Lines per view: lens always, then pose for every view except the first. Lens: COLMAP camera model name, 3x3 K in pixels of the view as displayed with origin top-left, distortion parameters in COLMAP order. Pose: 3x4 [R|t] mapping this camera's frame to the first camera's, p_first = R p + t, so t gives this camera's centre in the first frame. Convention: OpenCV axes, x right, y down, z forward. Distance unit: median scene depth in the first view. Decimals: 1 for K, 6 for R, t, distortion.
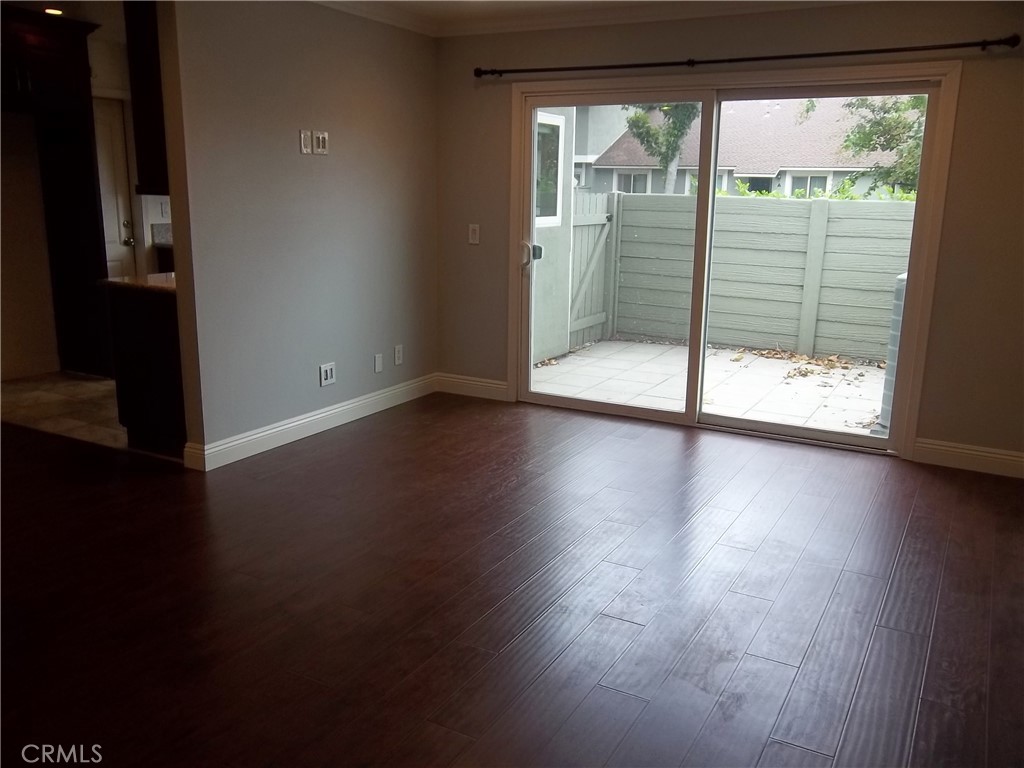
lens RADIAL K [[874.8, 0, 503.4], [0, 874.8, 378.4], [0, 0, 1]] dist [-0.007263, 0.051754]
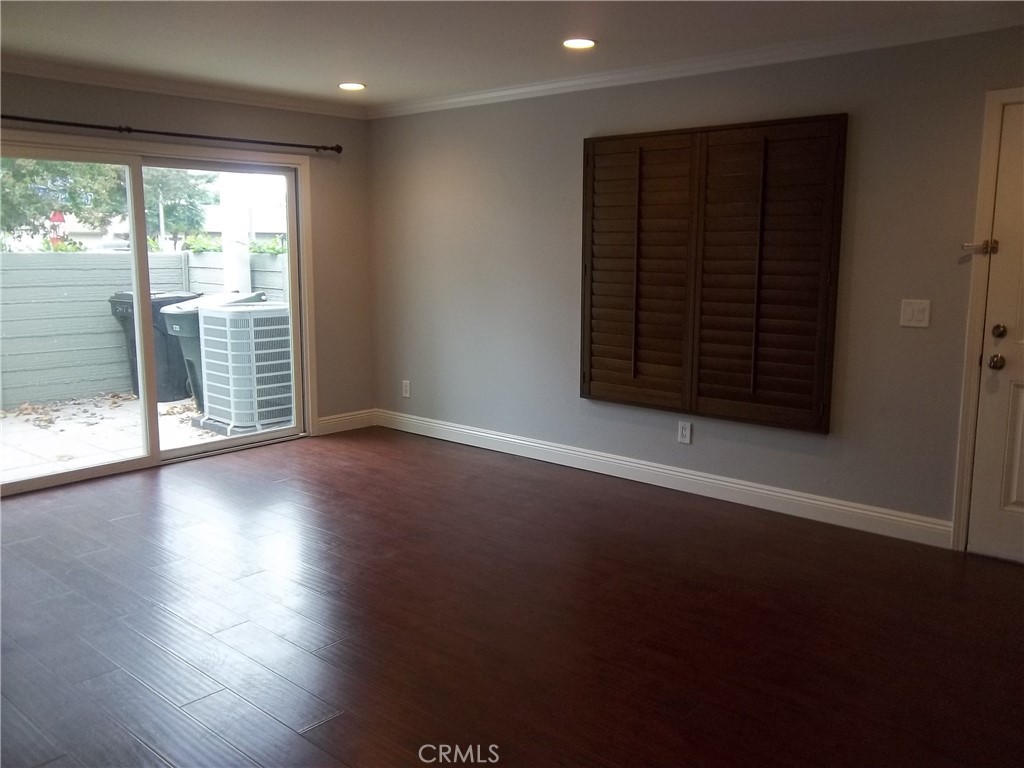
lens RADIAL K [[874.8, 0, 503.4], [0, 874.8, 378.4], [0, 0, 1]] dist [-0.007263, 0.051754]
pose [[0.214053, -0.167248, 0.962398, -0.771978], [0.212732, 0.969567, 0.121179, -0.097082], [-0.953376, 0.178795, 0.243118, 0.354108]]
